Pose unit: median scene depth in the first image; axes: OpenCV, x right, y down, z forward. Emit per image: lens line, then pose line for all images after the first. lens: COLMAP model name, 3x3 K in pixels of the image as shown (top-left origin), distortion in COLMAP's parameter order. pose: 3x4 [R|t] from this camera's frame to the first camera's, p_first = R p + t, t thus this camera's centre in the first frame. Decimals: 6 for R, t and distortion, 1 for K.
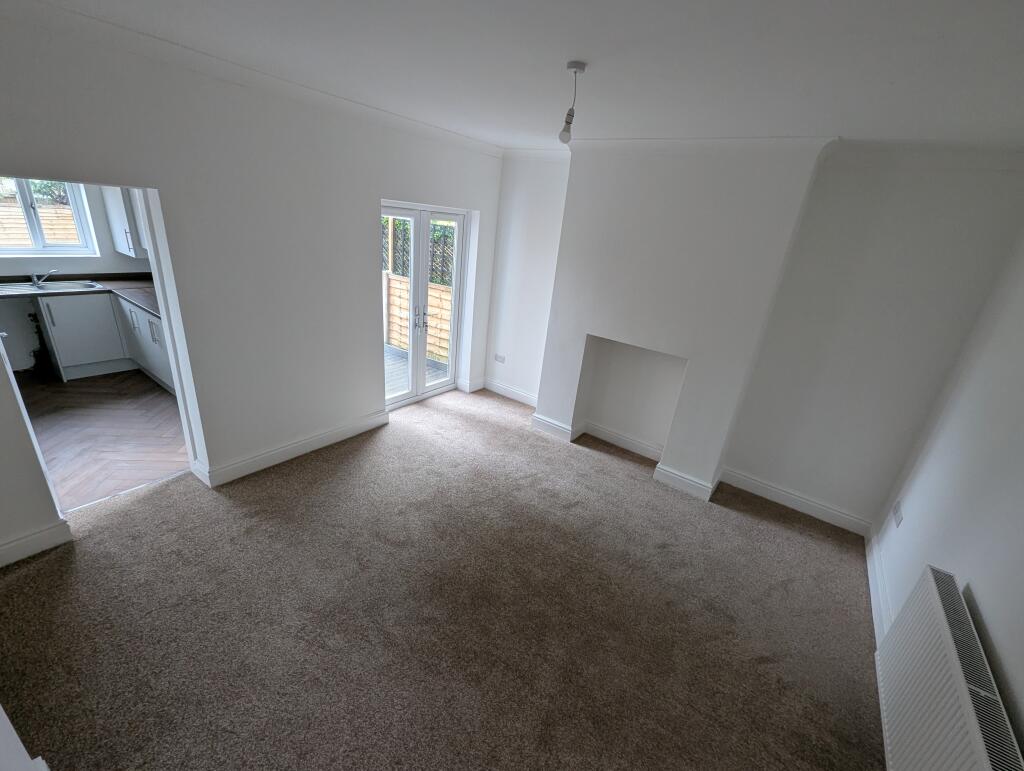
lens RADIAL K [[425.7, 0, 515.2], [0, 425.7, 387.5], [0, 0, 1]] dist [0.000534, 0.000062]
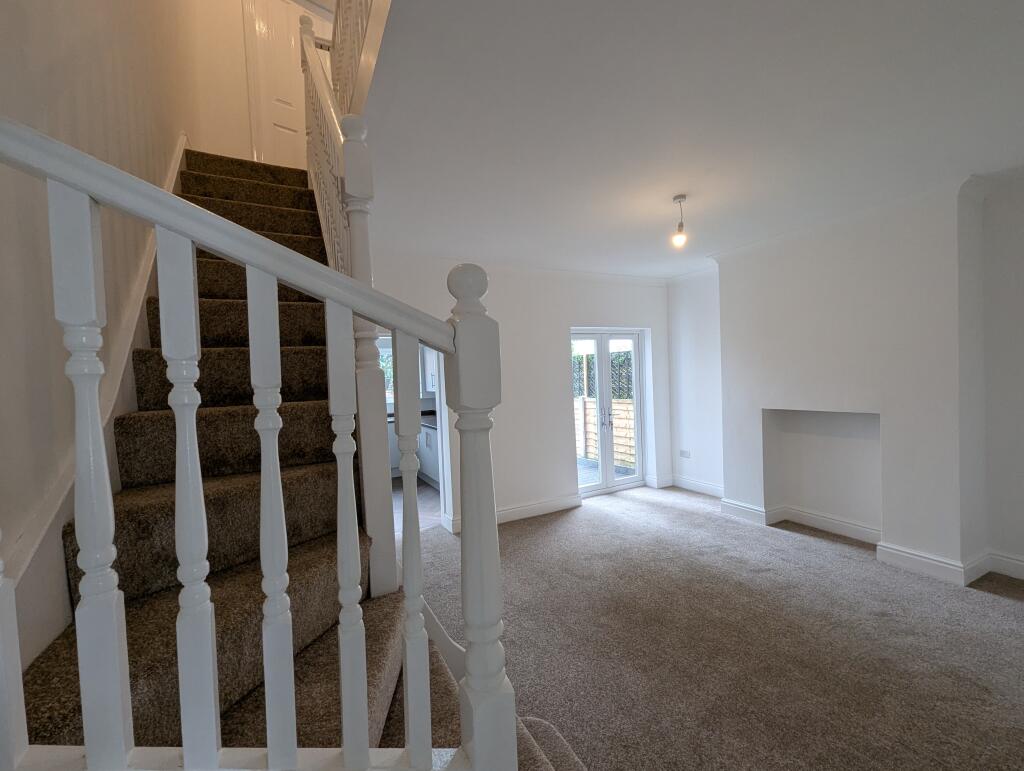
lens RADIAL K [[425.7, 0, 515.2], [0, 425.7, 387.5], [0, 0, 1]] dist [0.000534, 0.000062]
pose [[0.888670, -0.130426, -0.439607, 0.091661], [-0.033660, 0.937555, -0.346204, 0.191442], [0.457310, 0.322459, 0.828787, -0.138954]]
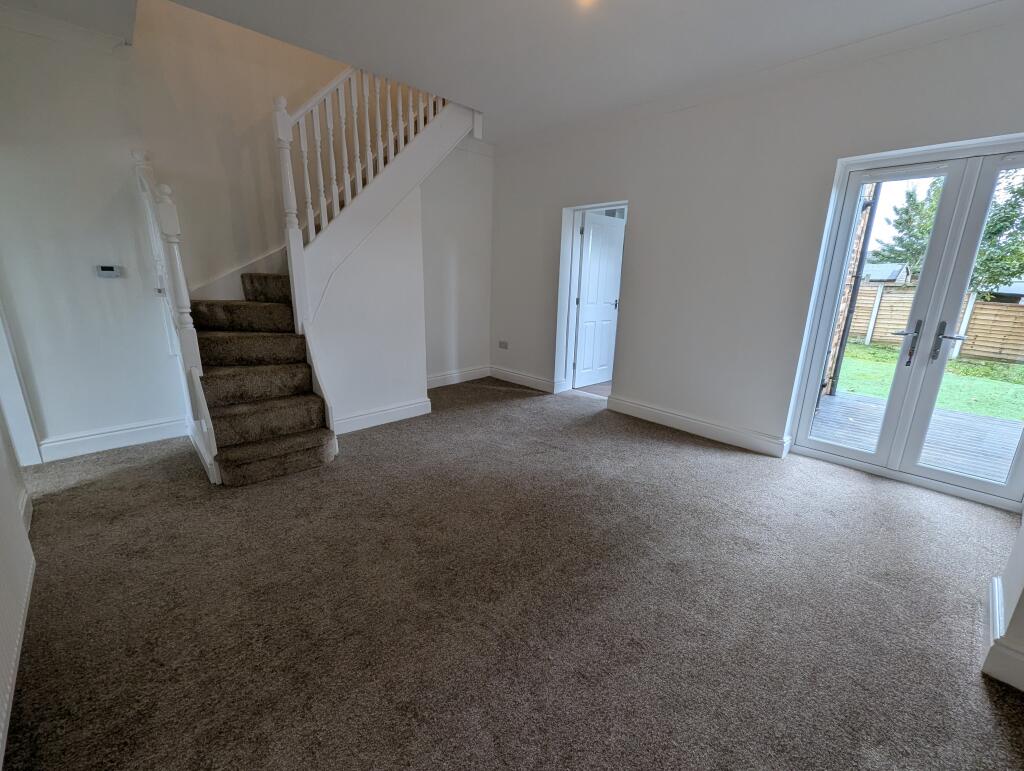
lens RADIAL K [[425.7, 0, 515.2], [0, 425.7, 387.5], [0, 0, 1]] dist [0.000534, 0.000062]
pose [[-0.175305, 0.151887, -0.972727, 0.508981], [-0.395244, 0.894054, 0.210833, -0.002667], [0.901693, 0.421424, -0.096700, 0.604895]]
